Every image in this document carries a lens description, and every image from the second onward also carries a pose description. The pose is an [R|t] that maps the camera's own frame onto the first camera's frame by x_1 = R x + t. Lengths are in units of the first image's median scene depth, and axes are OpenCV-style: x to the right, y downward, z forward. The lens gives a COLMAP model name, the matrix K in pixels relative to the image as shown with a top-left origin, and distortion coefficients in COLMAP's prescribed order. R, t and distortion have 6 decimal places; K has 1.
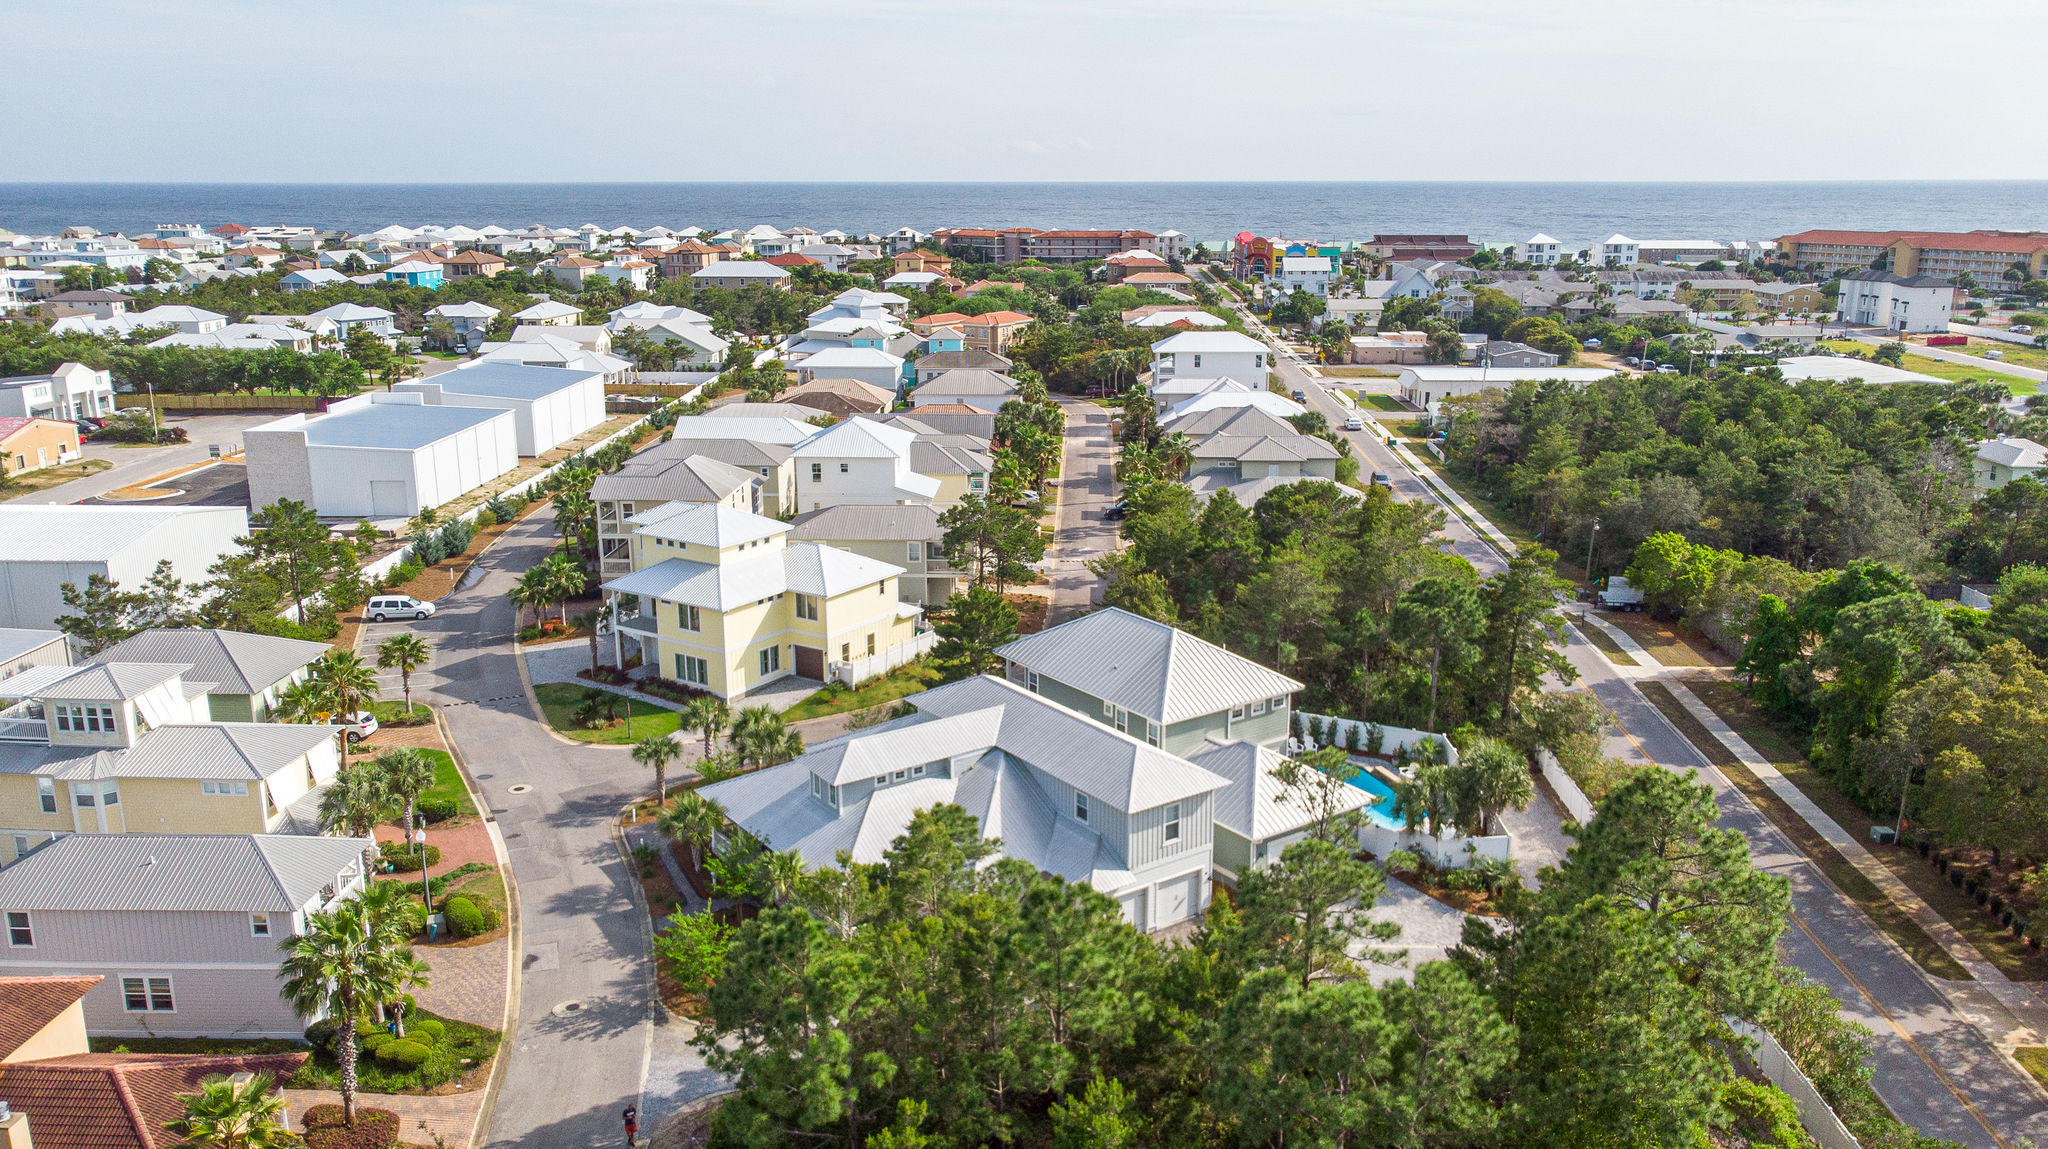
lens RADIAL K [[1538.4, 0, 1024.9], [0, 1538.4, 575.5], [0, 0, 1]] dist [0.019522, 0.009708]
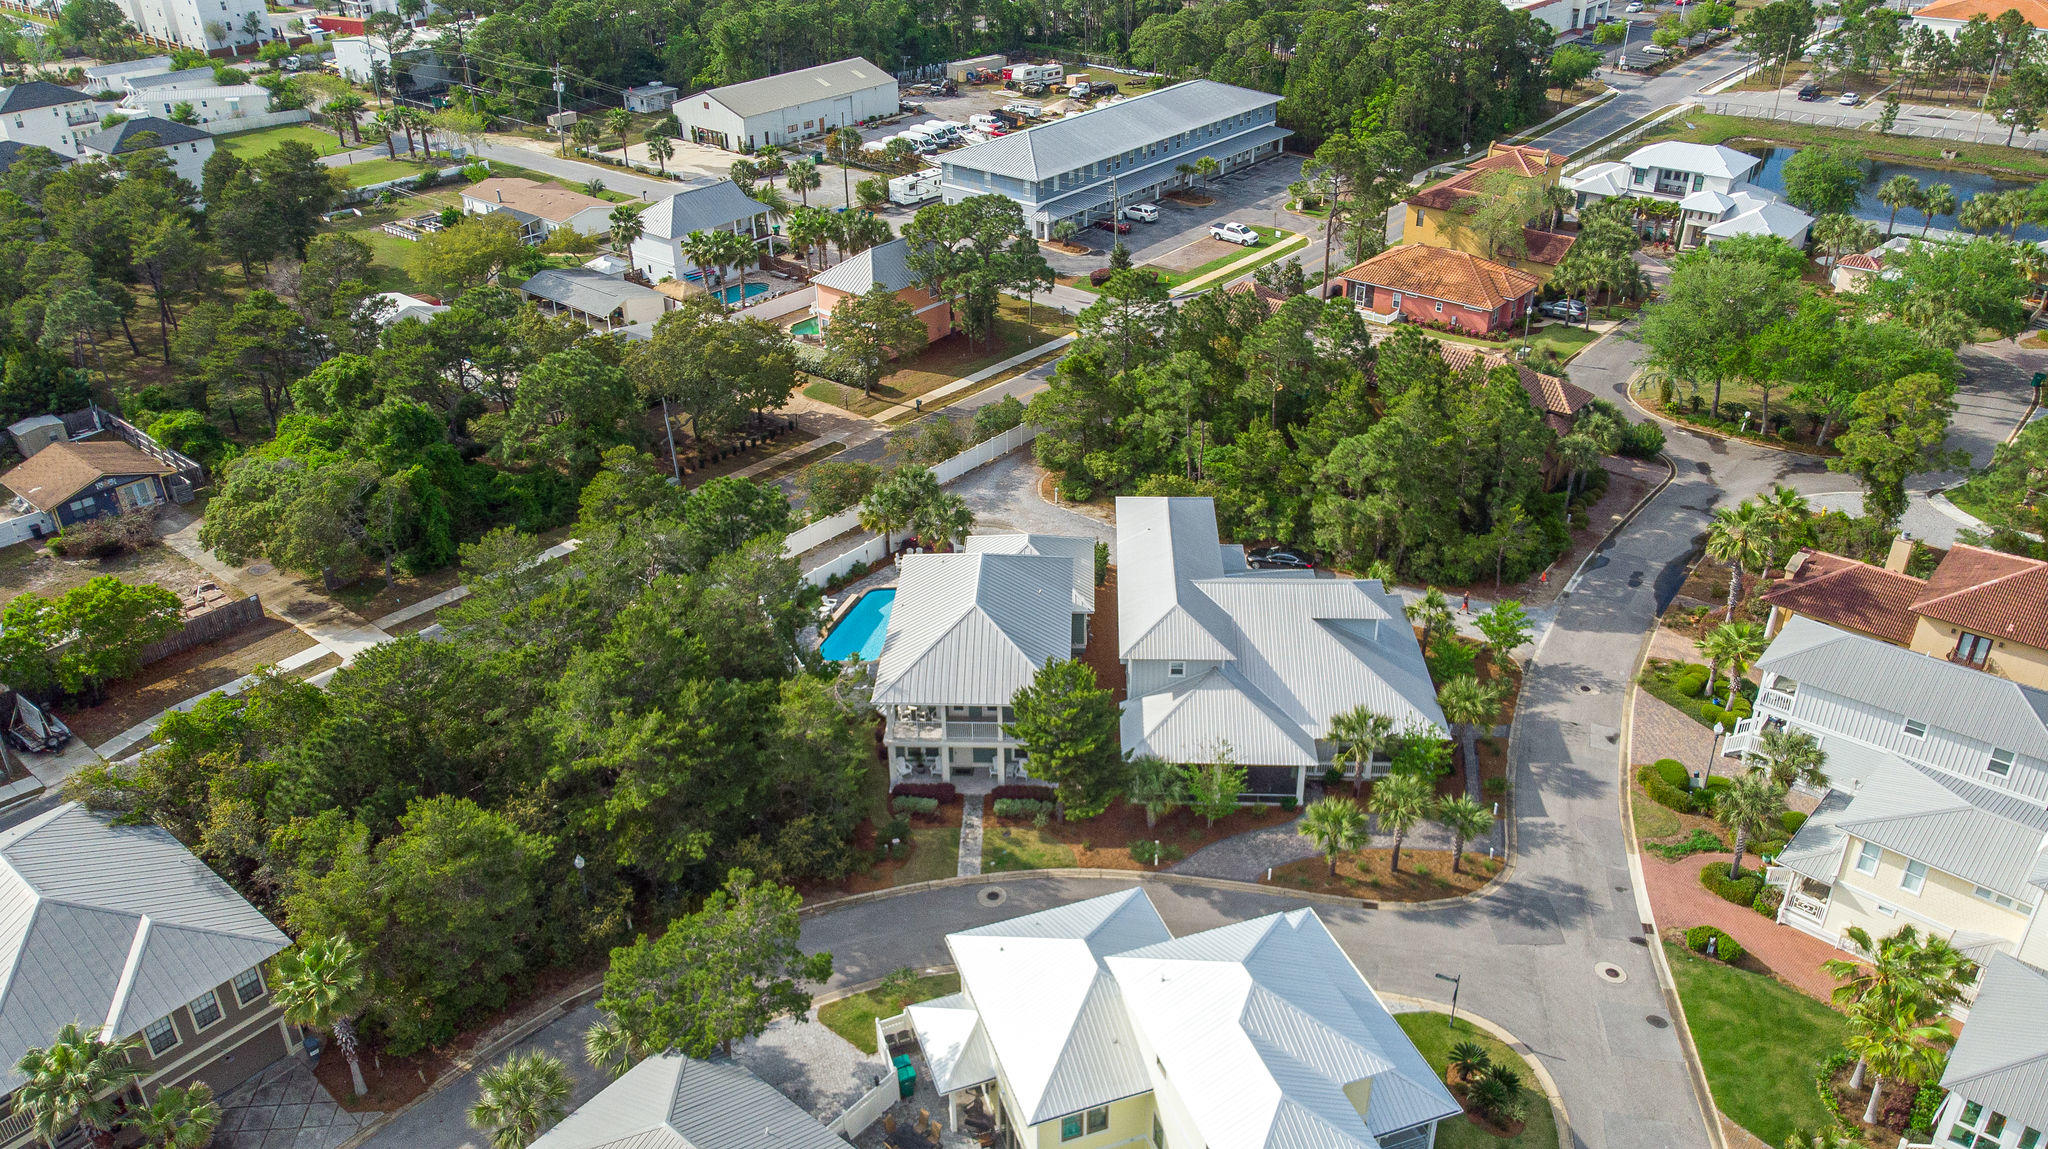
lens RADIAL K [[1538.4, 0, 1032.7], [0, 1538.4, 509.9], [0, 0, 1]] dist [0.019522, 0.009708]
pose [[-0.787872, -0.269623, 0.553680, -0.396357], [0.168864, 0.770023, 0.615264, -0.496658], [-0.592236, 0.578246, -0.561149, 1.254134]]
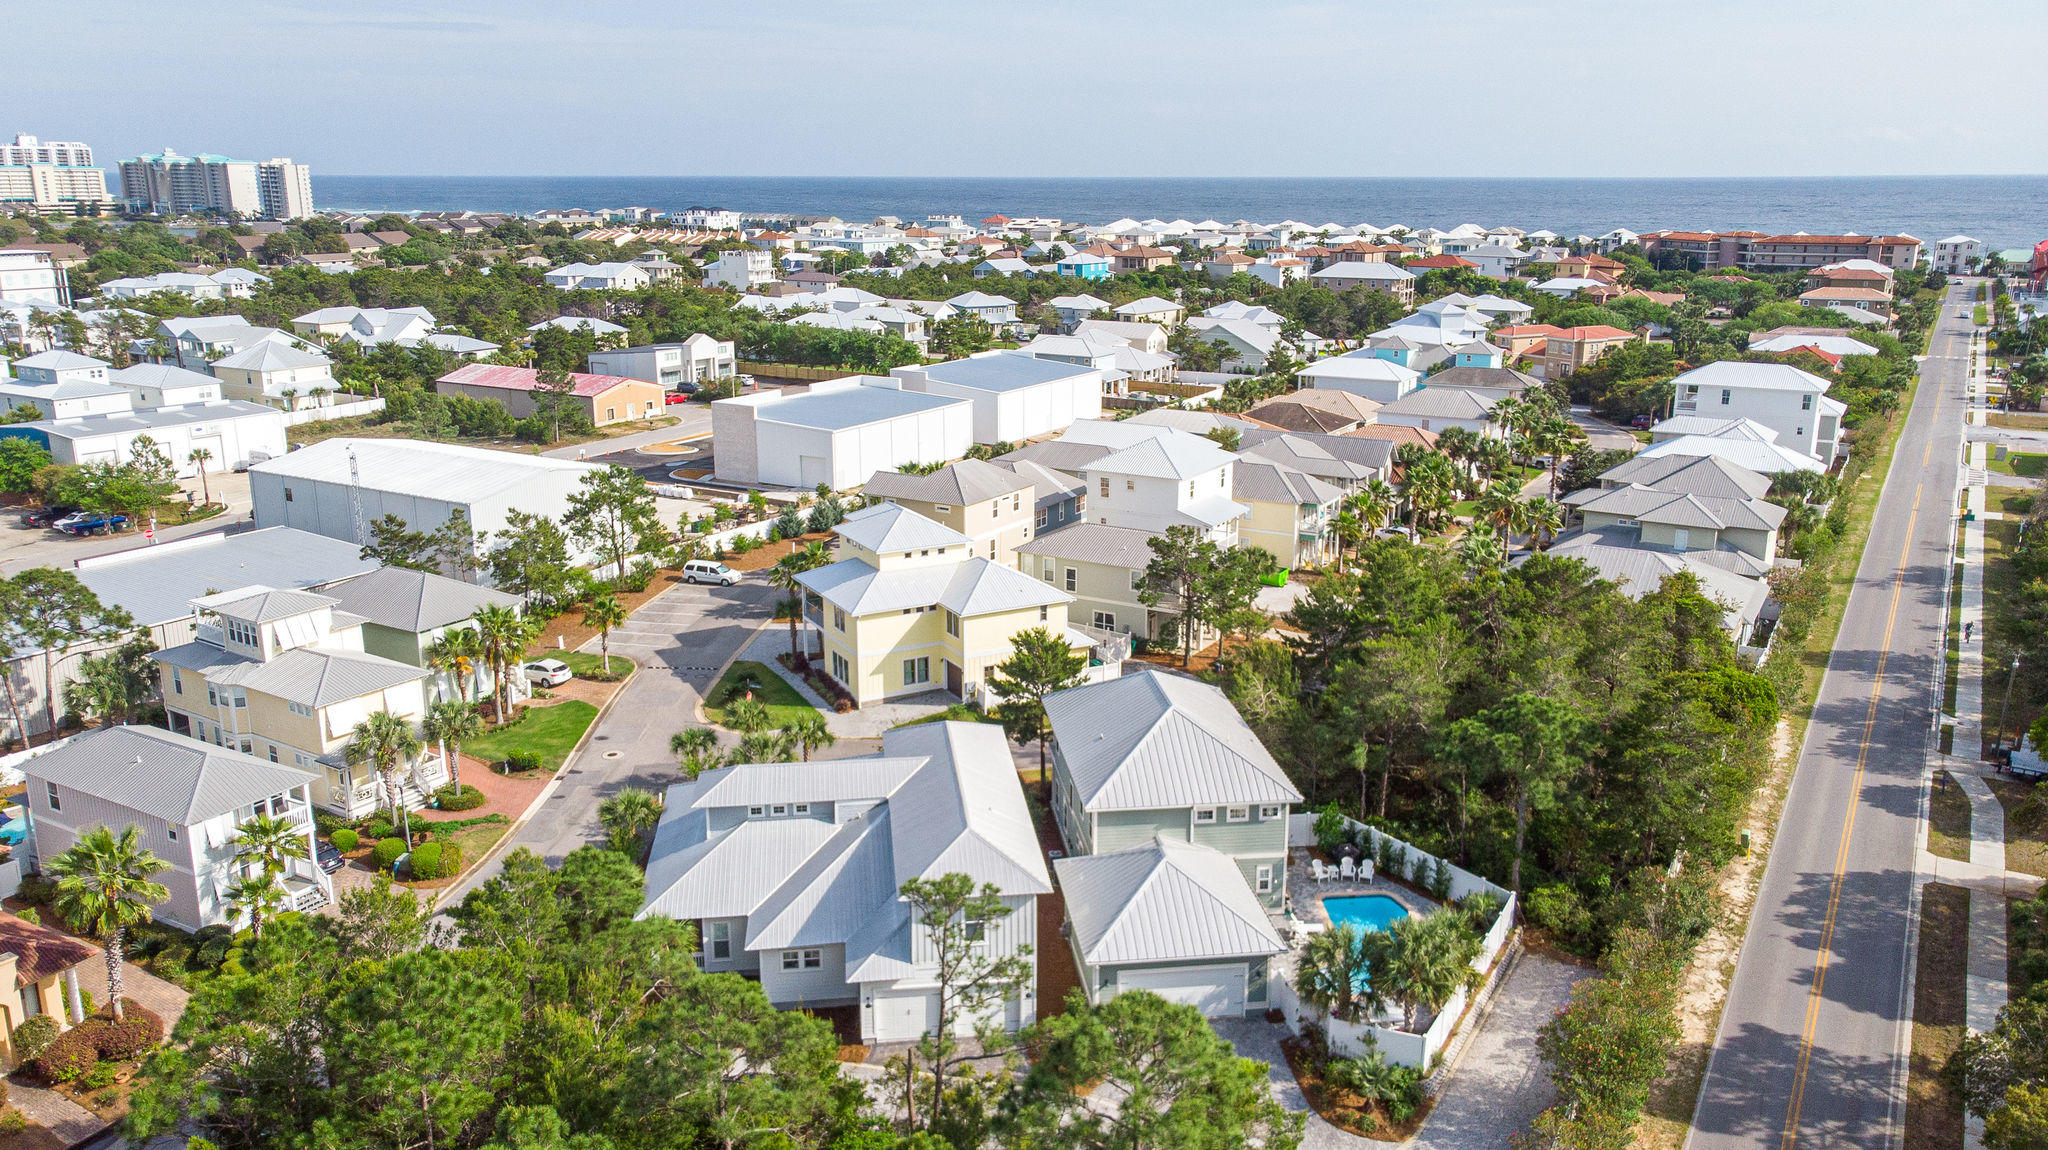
lens RADIAL K [[1538.4, 0, 1033.2], [0, 1538.4, 566.5], [0, 0, 1]] dist [0.019522, 0.009708]
pose [[0.880017, 0.120819, -0.459319, 0.342595], [-0.121742, 0.992174, 0.027734, -0.047822], [0.459075, 0.031512, 0.887839, 0.150142]]
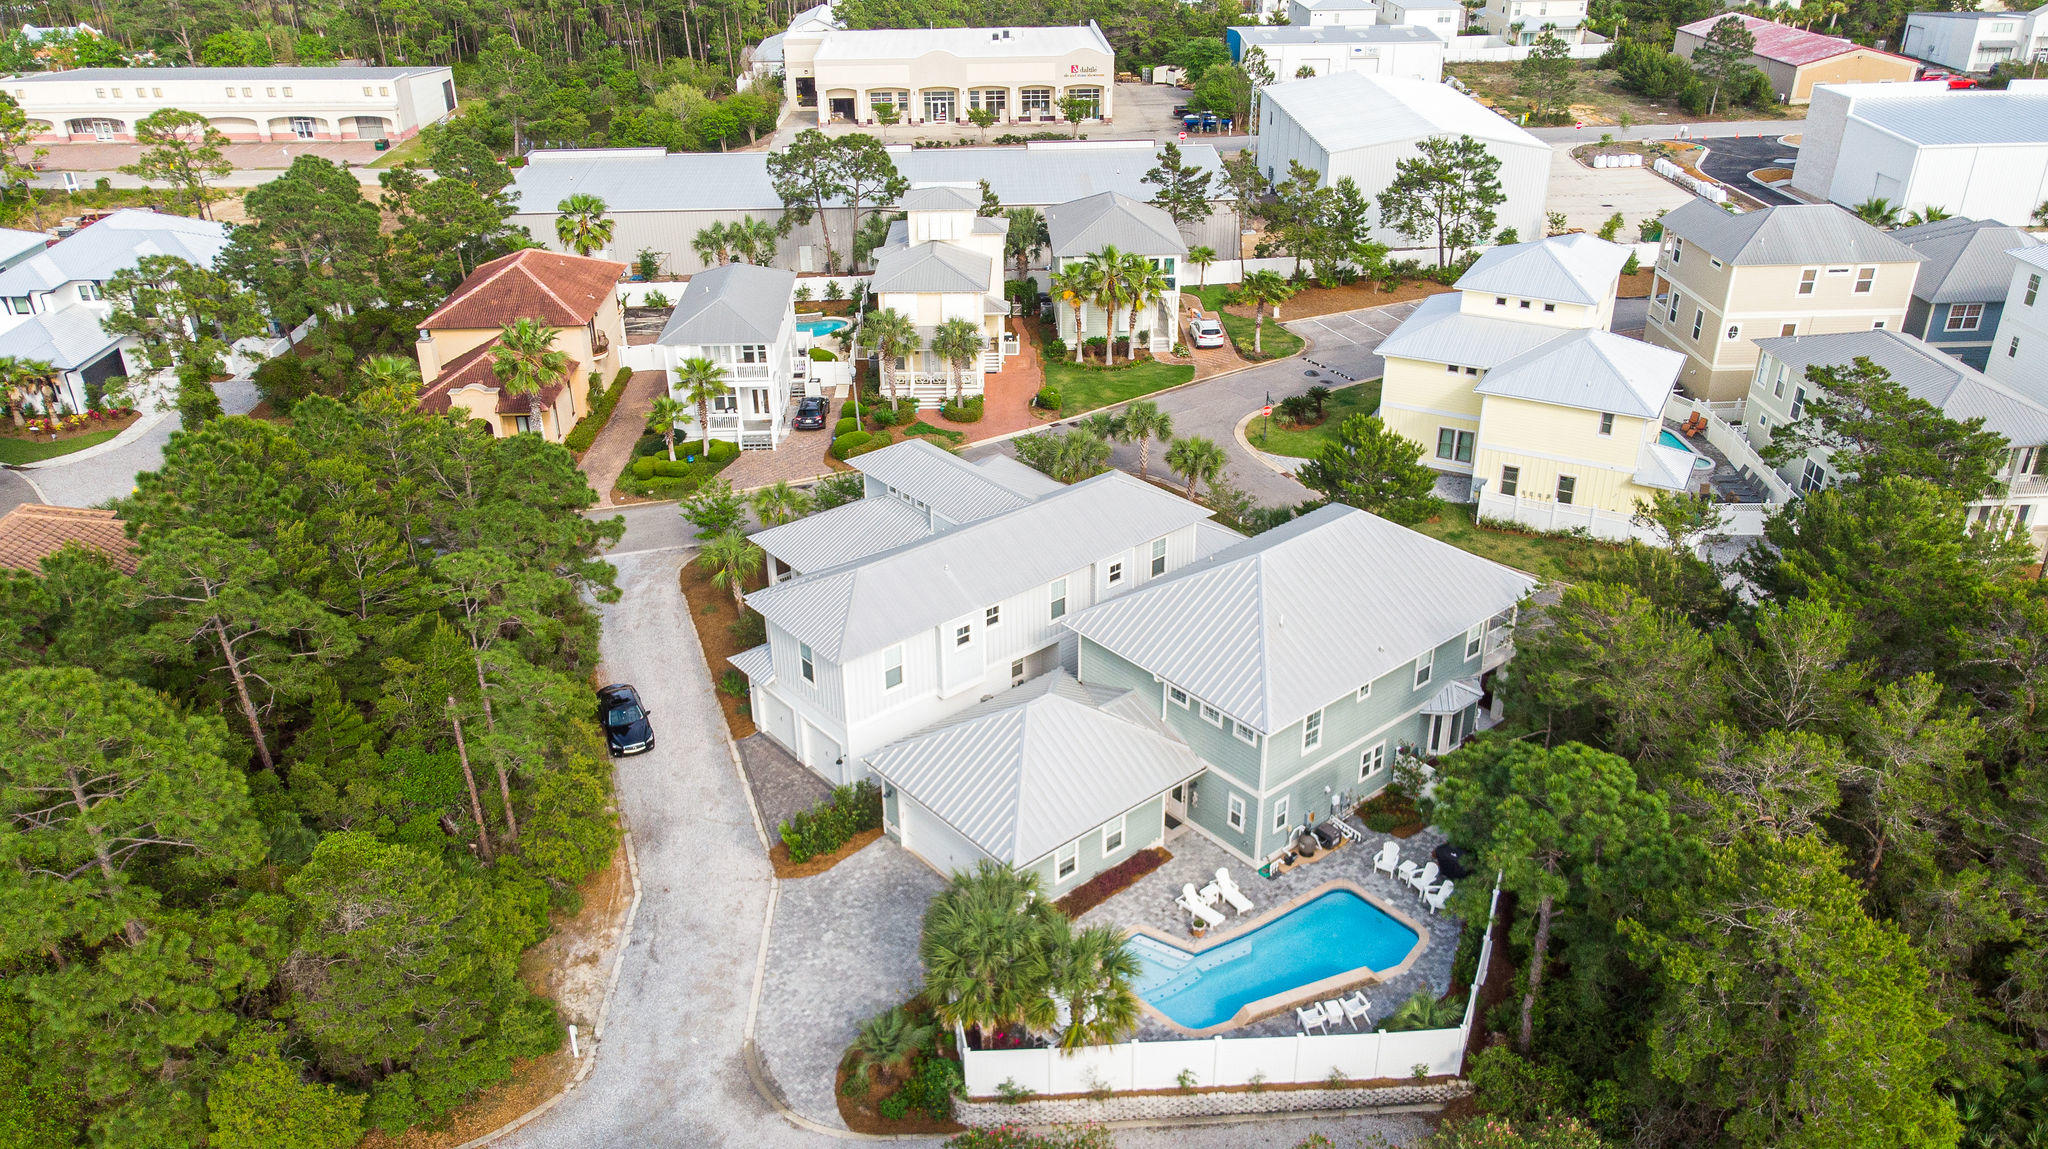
lens RADIAL K [[1538.4, 0, 1019.9], [0, 1538.4, 558.2], [0, 0, 1]] dist [0.019522, 0.009708]
pose [[0.077035, 0.444257, -0.892581, 0.541319], [-0.237979, 0.877559, 0.416241, -0.168099], [0.968211, 0.180350, 0.173326, 0.646804]]
